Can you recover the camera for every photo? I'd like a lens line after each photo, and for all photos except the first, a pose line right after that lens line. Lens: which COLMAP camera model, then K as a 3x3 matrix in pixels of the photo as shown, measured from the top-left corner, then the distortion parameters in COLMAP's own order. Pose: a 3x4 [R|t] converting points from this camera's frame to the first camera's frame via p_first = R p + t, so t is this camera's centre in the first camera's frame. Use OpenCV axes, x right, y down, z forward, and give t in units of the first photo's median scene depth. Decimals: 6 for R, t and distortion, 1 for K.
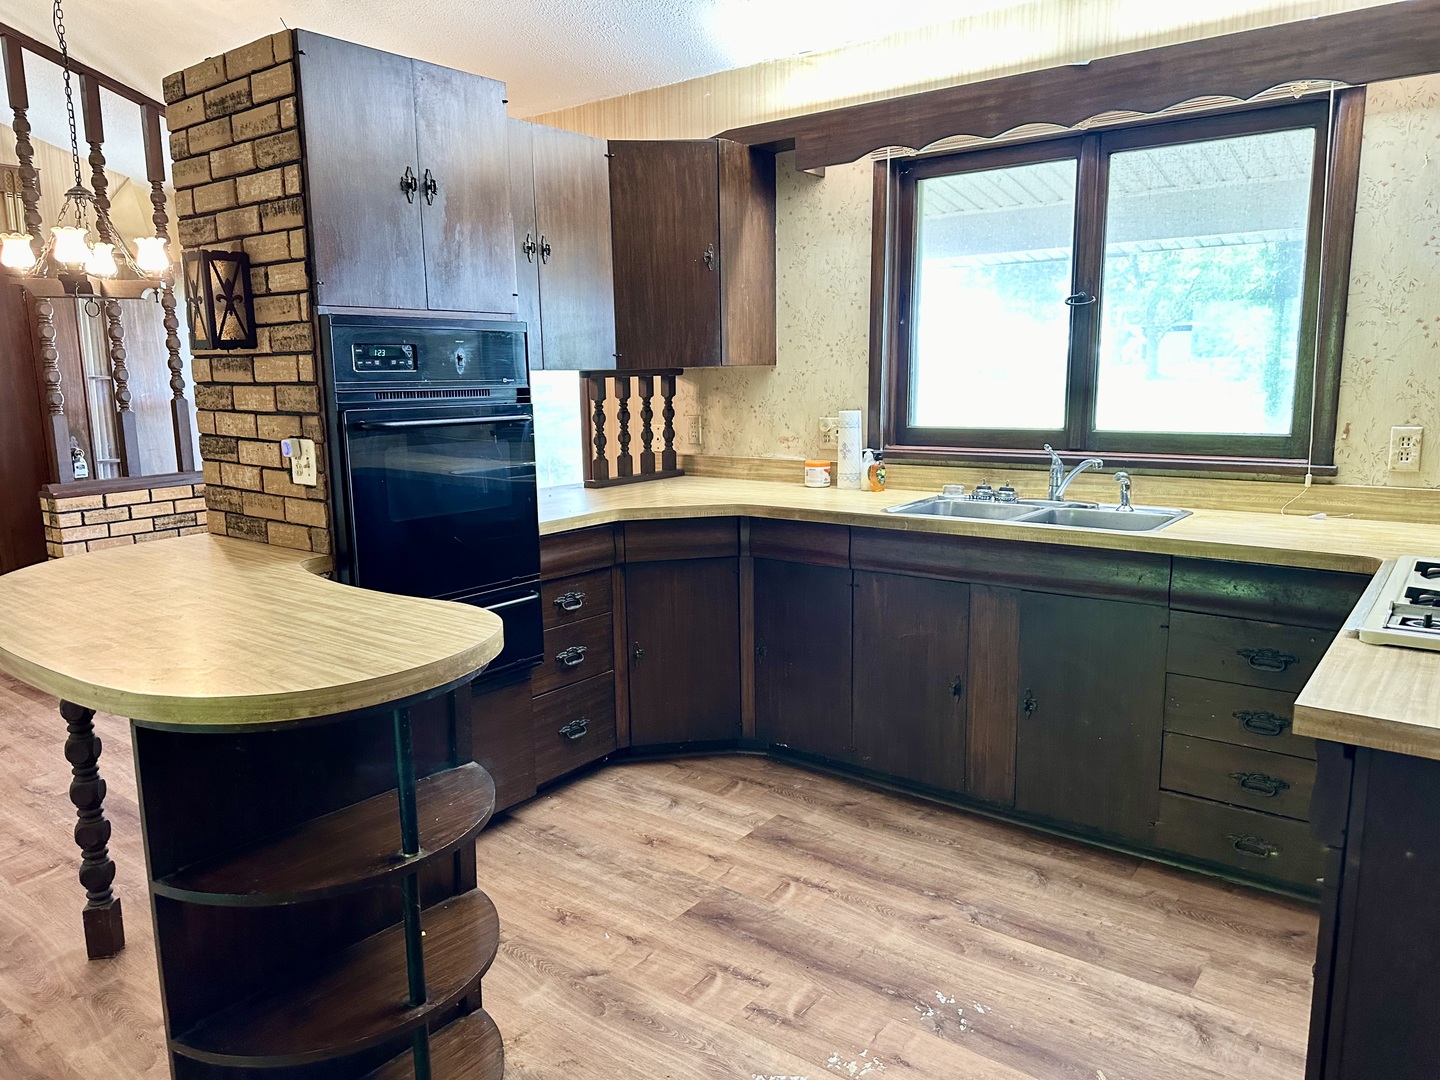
lens RADIAL K [[1019.8, 0, 718.7], [0, 1019.8, 549.0], [0, 0, 1]] dist [0.042158, -0.053366]
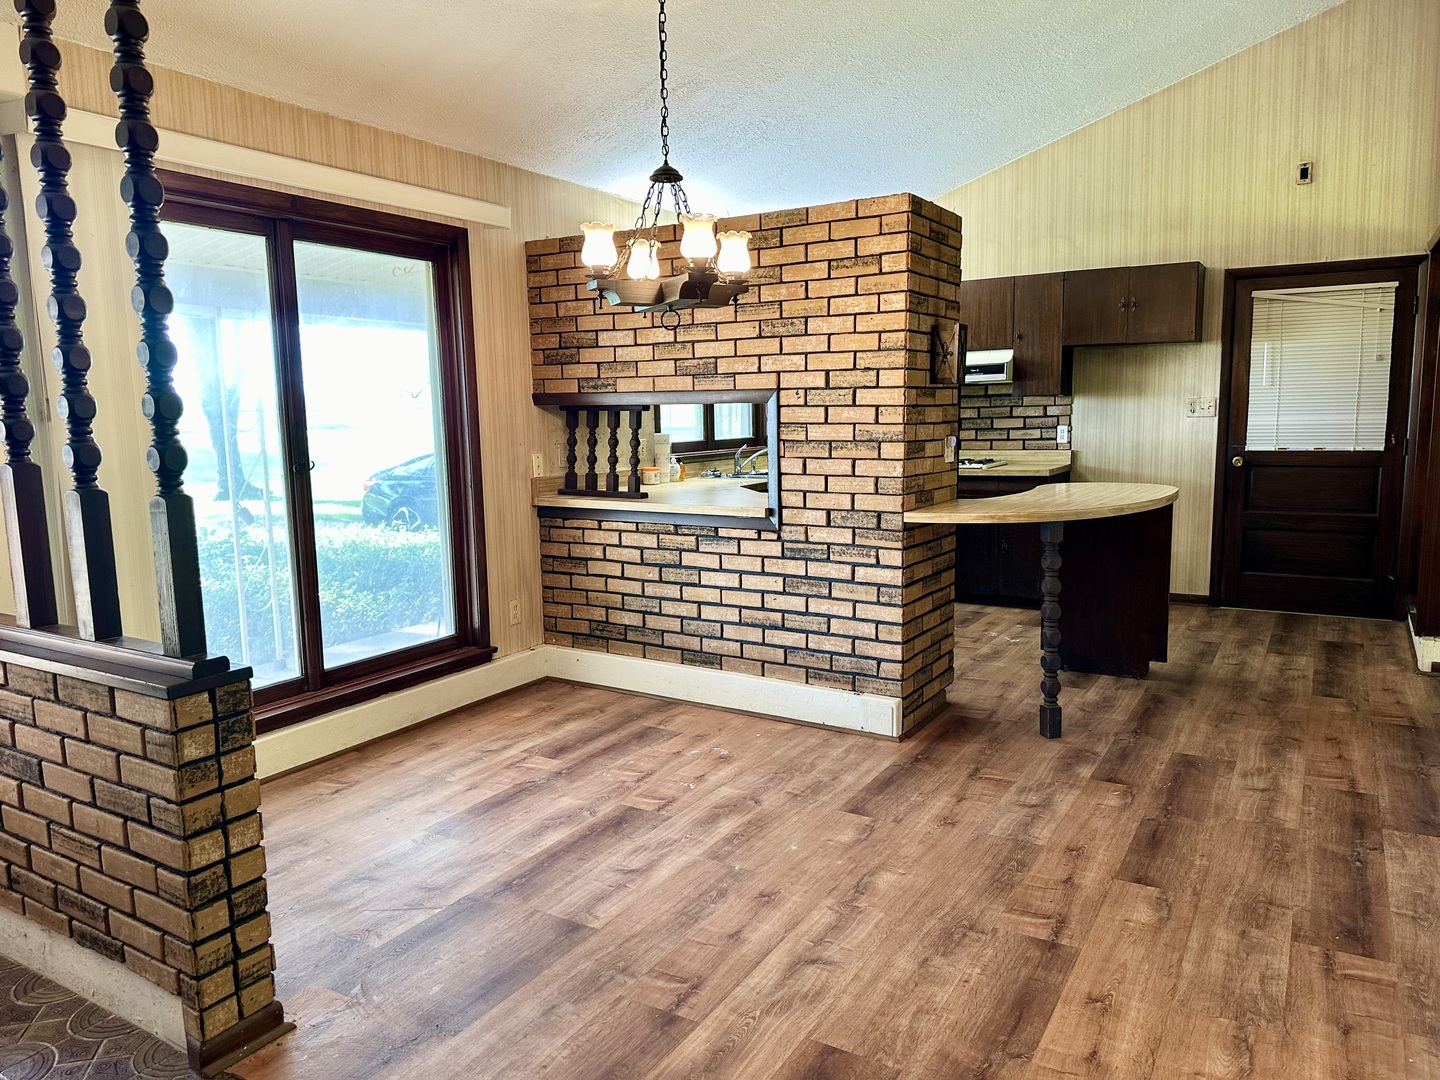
lens RADIAL K [[1014.1, 0, 725.5], [0, 1014.1, 536.5], [0, 0, 1]] dist [0.040069, -0.002885]
pose [[-0.118809, -0.115587, 0.986166, -1.992242], [0.189335, 0.972340, 0.136776, -0.238621], [-0.974698, 0.202966, -0.093638, 1.494941]]
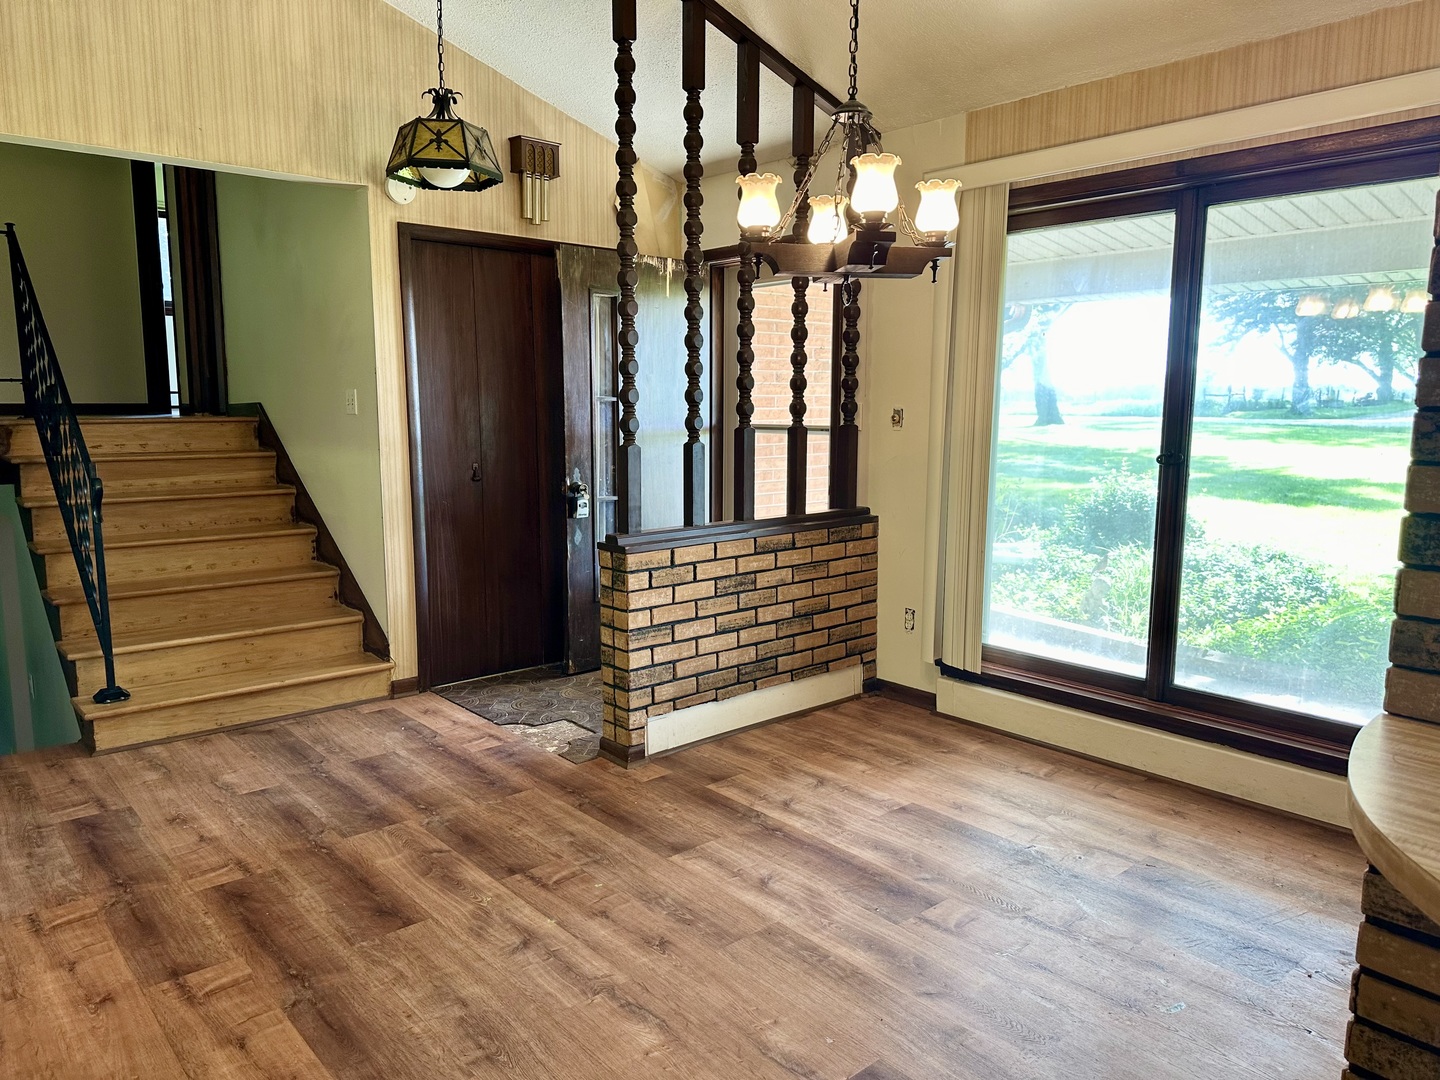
lens RADIAL K [[1029.0, 0, 724.5], [0, 1029.0, 553.7], [0, 0, 1]] dist [0.004680, 0.003105]
pose [[0.978979, 0.048841, -0.198028, -0.765909], [-0.052645, 0.998515, -0.013984, -0.076266], [0.197051, 0.024115, 0.980097, 0.490200]]
